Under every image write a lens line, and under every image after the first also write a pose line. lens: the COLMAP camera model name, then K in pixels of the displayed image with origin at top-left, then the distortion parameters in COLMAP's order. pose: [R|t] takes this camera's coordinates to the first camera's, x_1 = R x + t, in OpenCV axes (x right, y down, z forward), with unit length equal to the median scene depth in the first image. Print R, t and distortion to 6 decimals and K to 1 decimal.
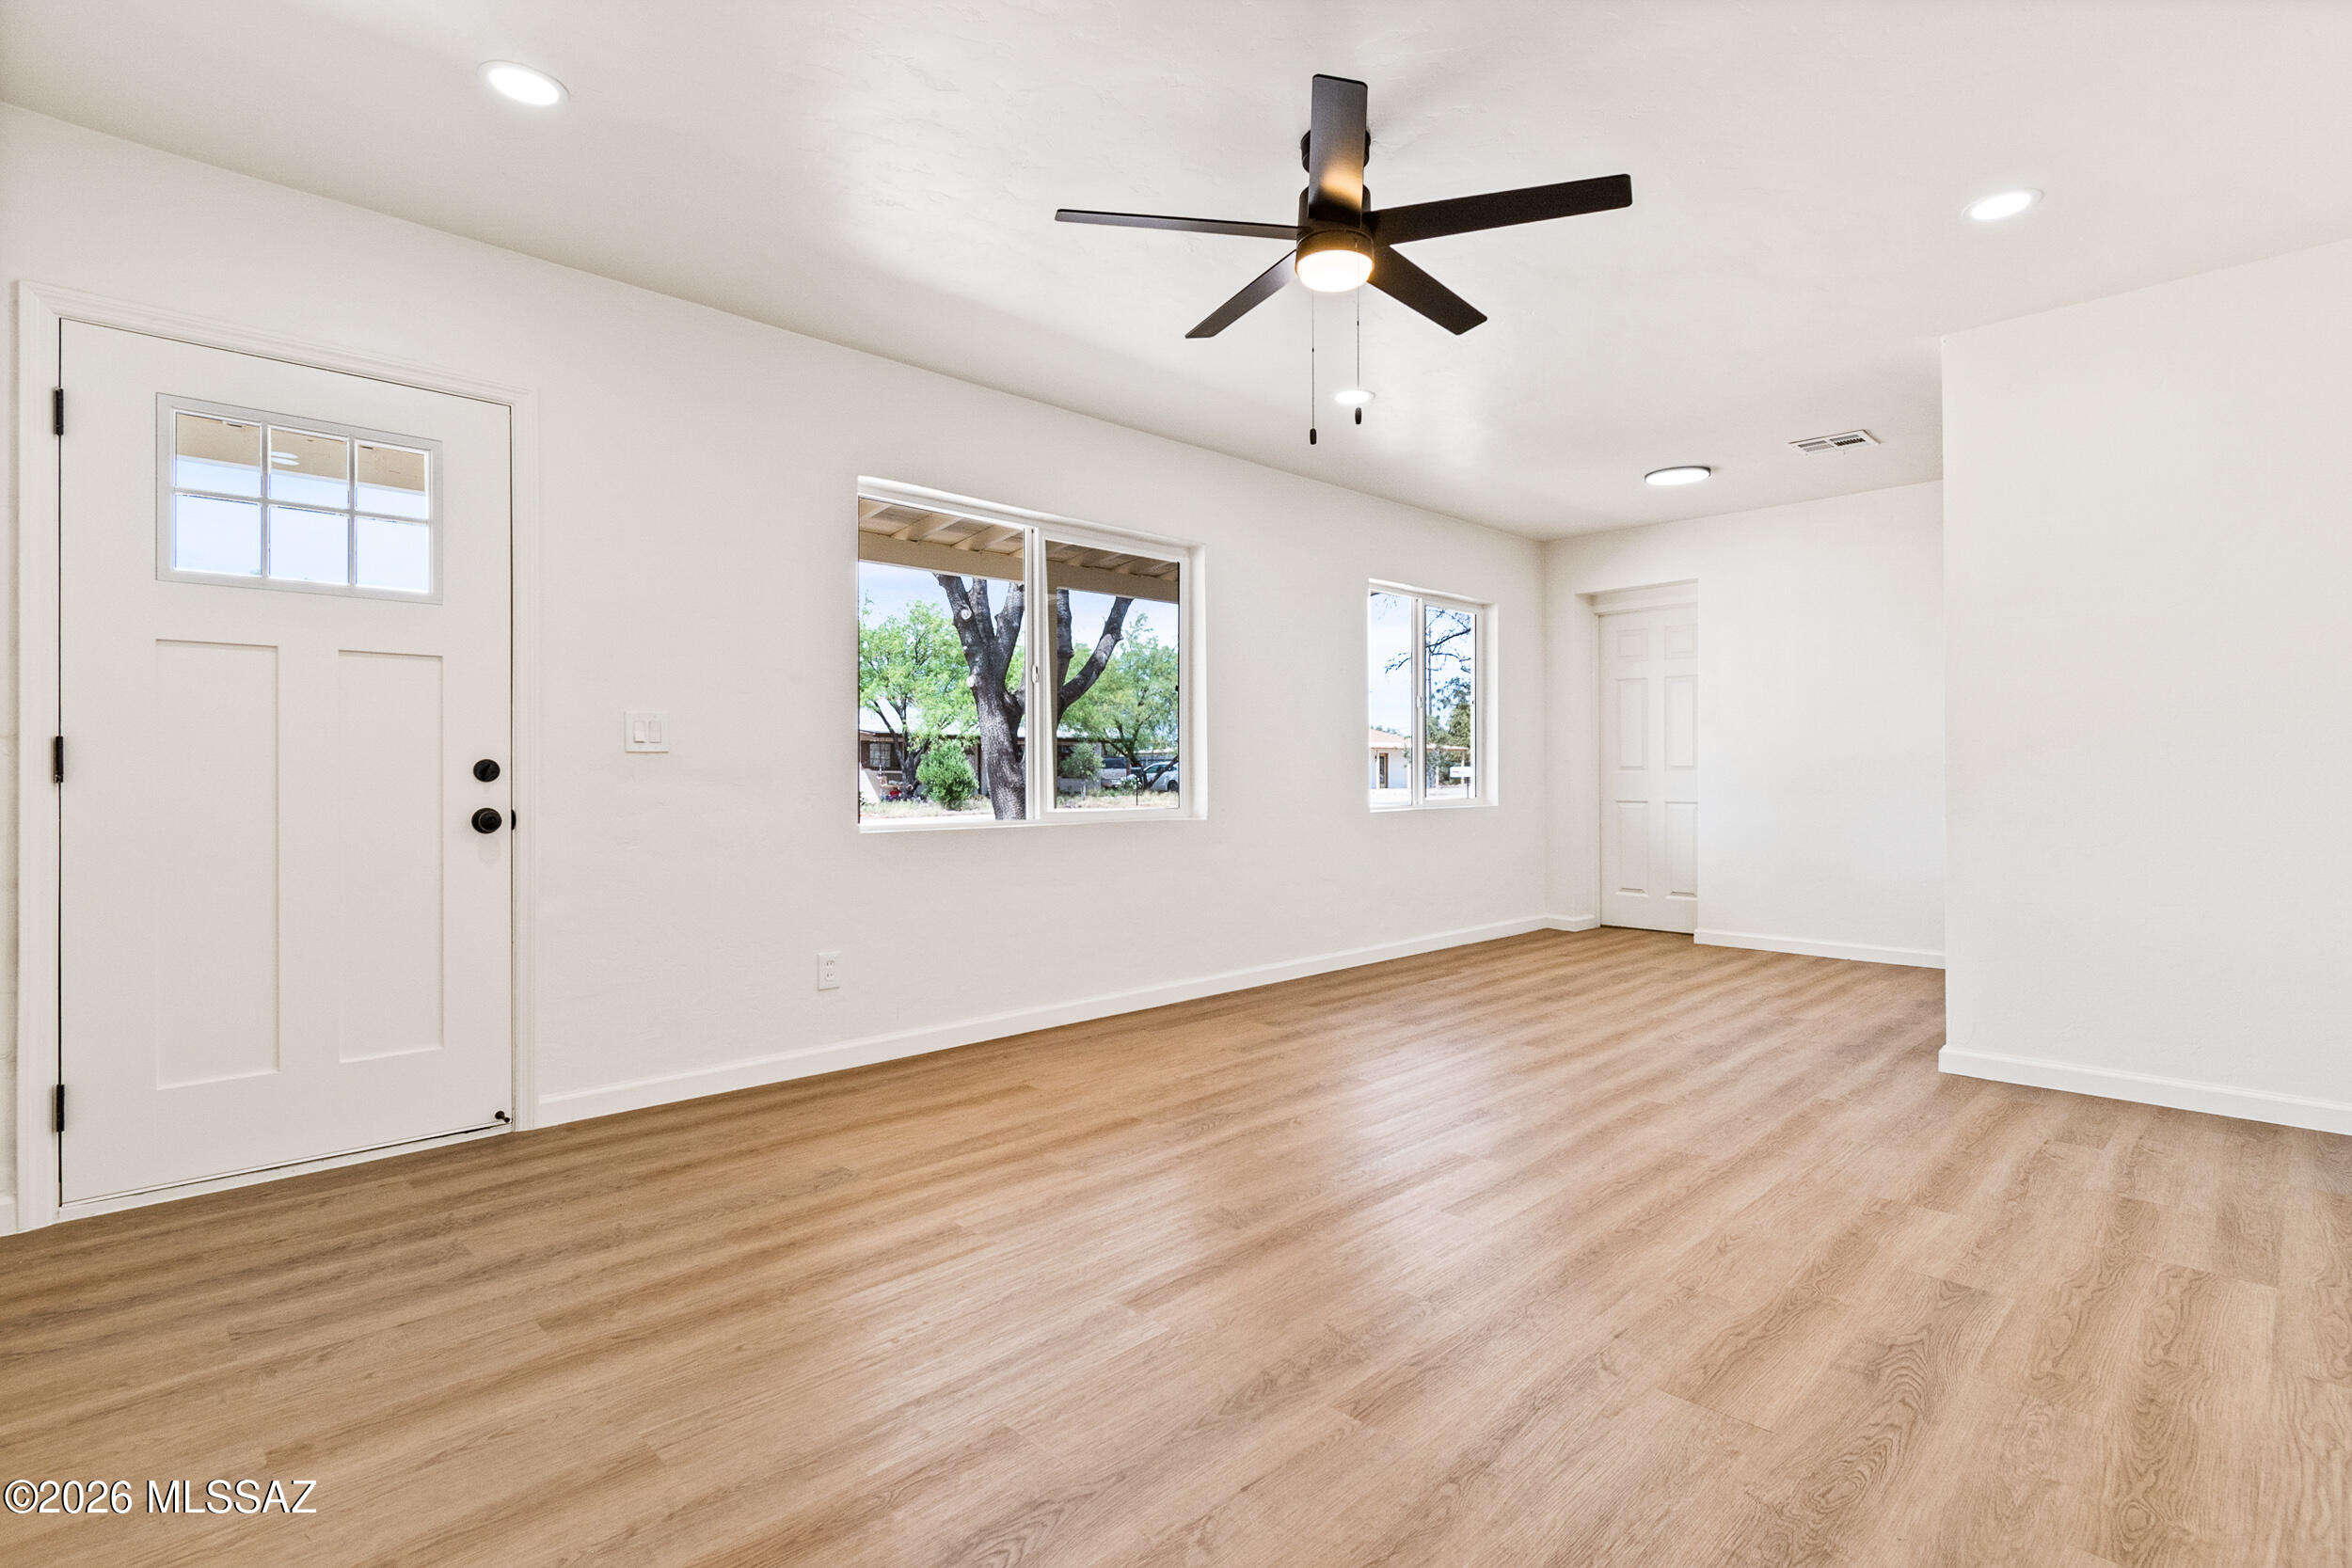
lens RADIAL K [[1088.4, 0, 1176.0], [0, 1088.4, 784.0], [0, 0, 1]] dist [0.000439, 0.000089]
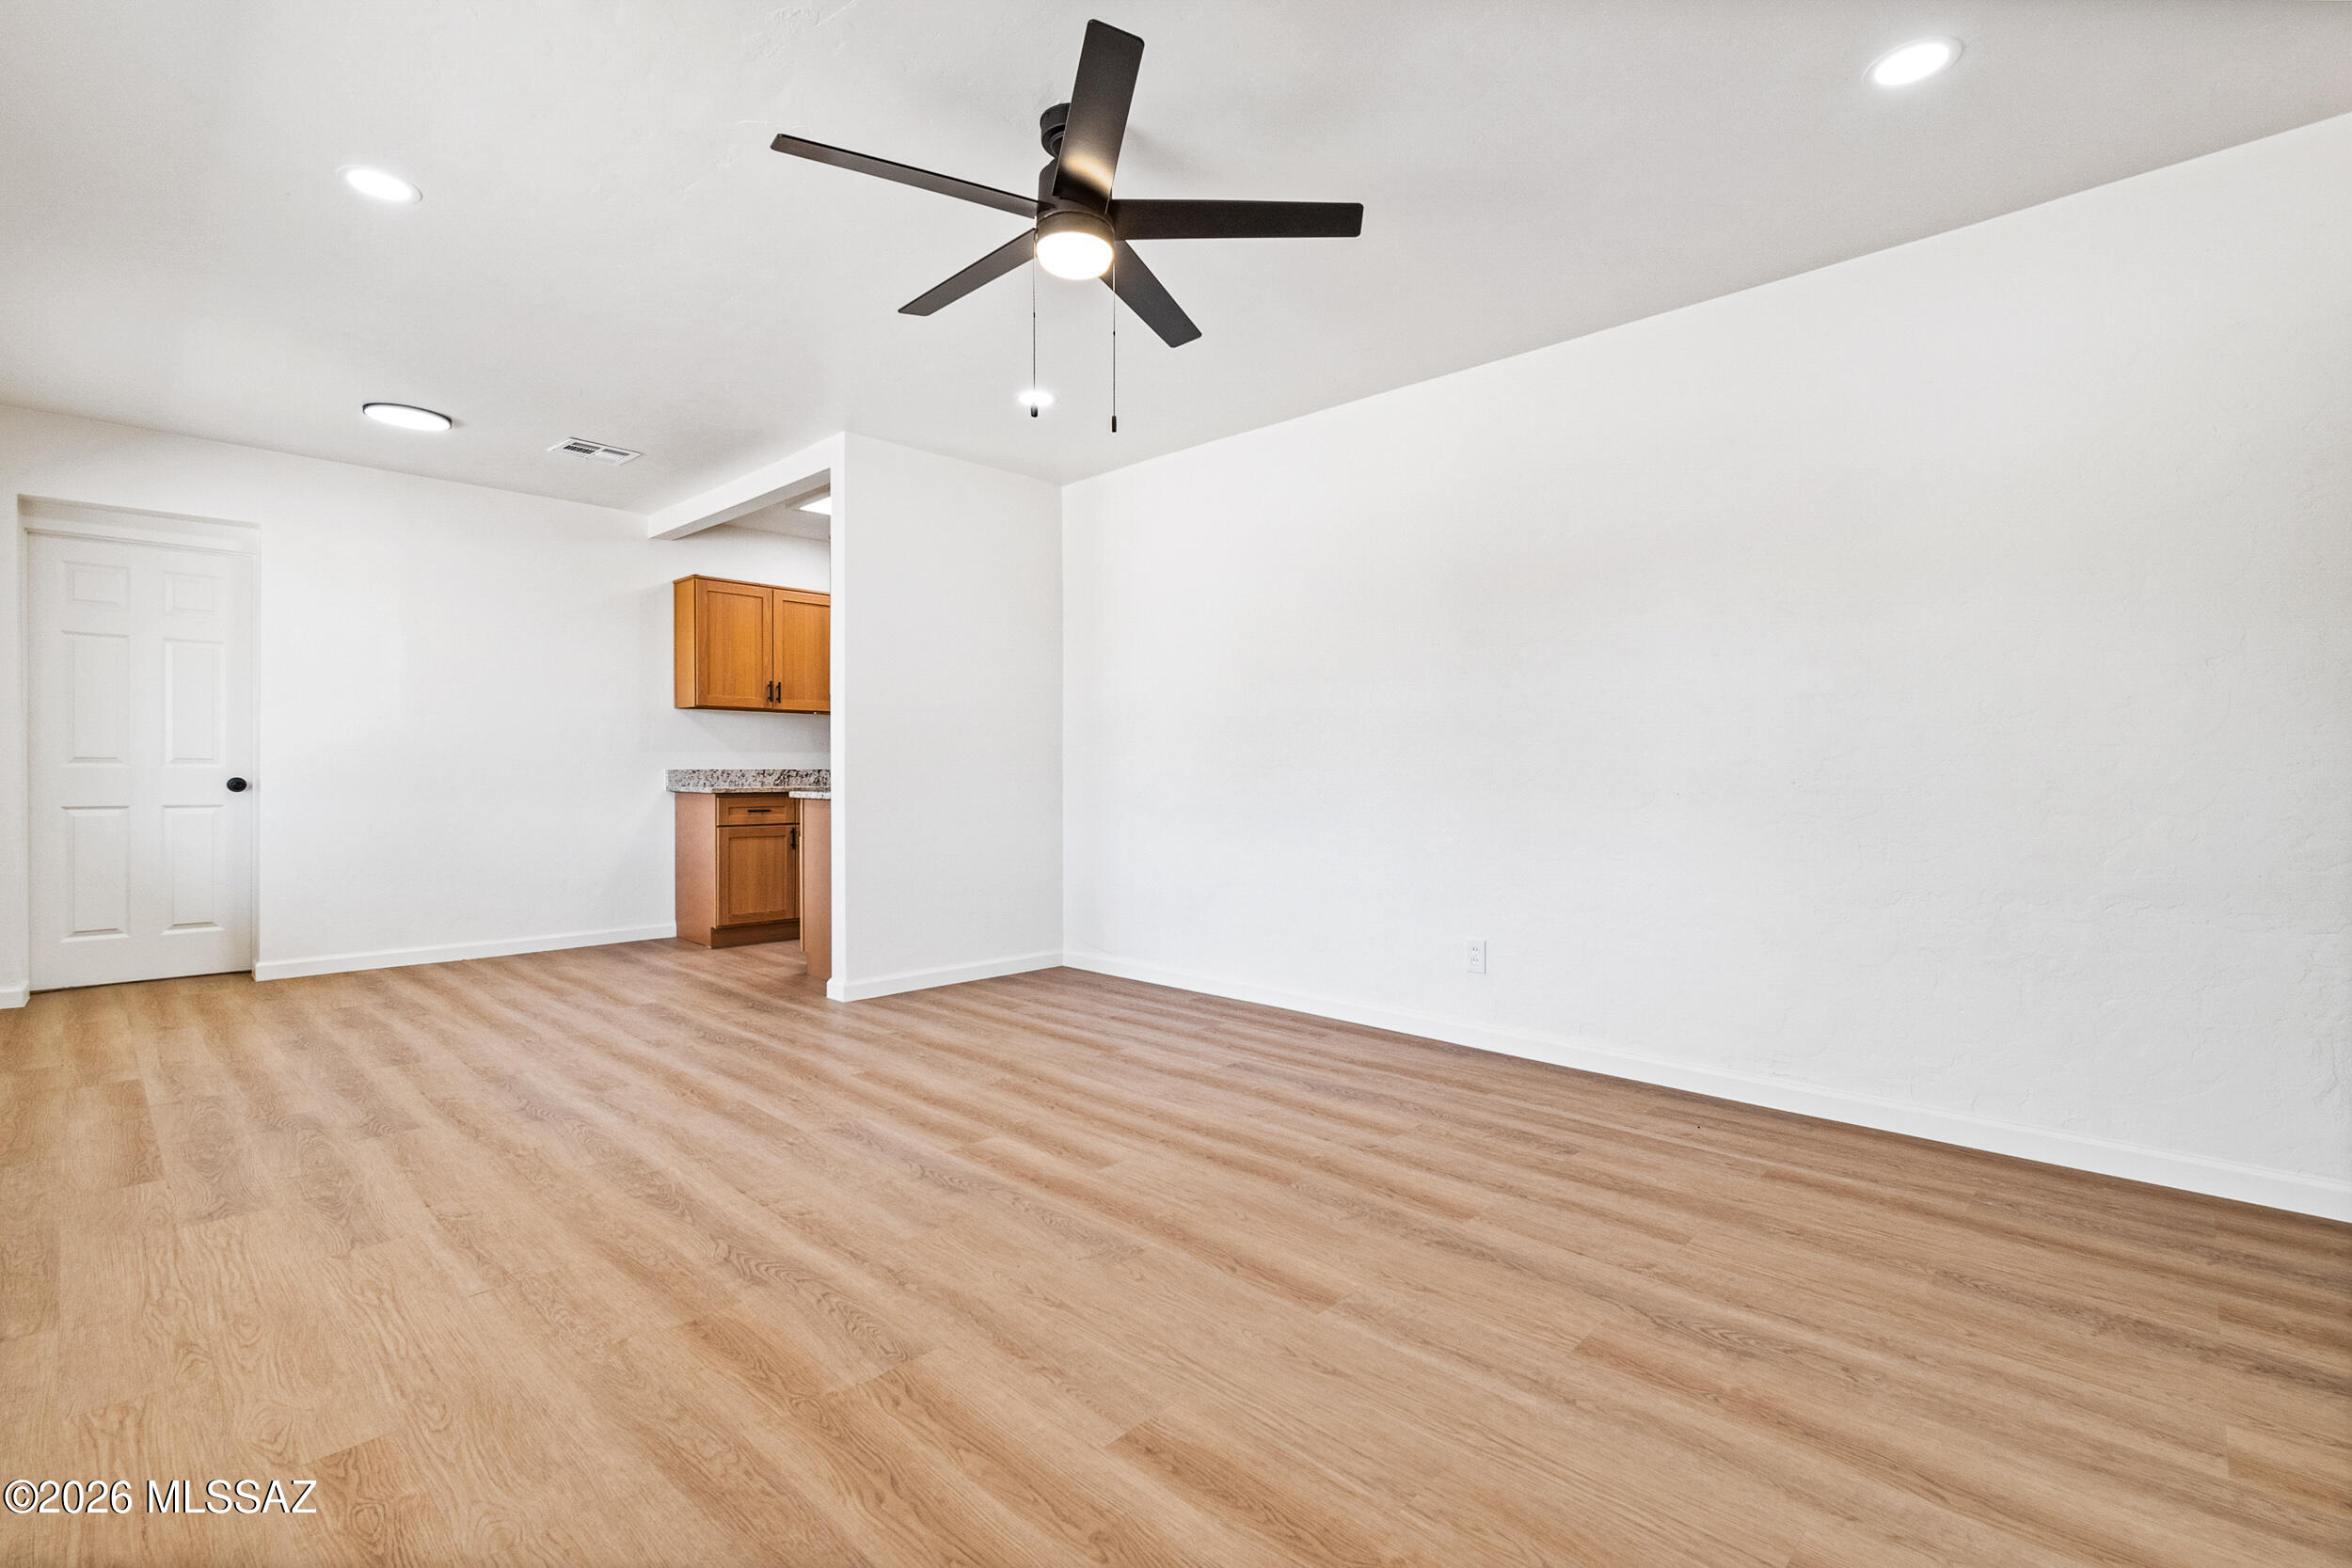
lens RADIAL K [[1109.9, 0, 1177.4], [0, 1109.9, 797.3], [0, 0, 1]] dist [-0.000684, -0.000200]
pose [[-0.028443, -0.021171, 0.999371, -0.742484], [0.006303, 0.999752, 0.021359, 0.007281], [-0.999576, 0.006906, -0.028303, 0.851944]]
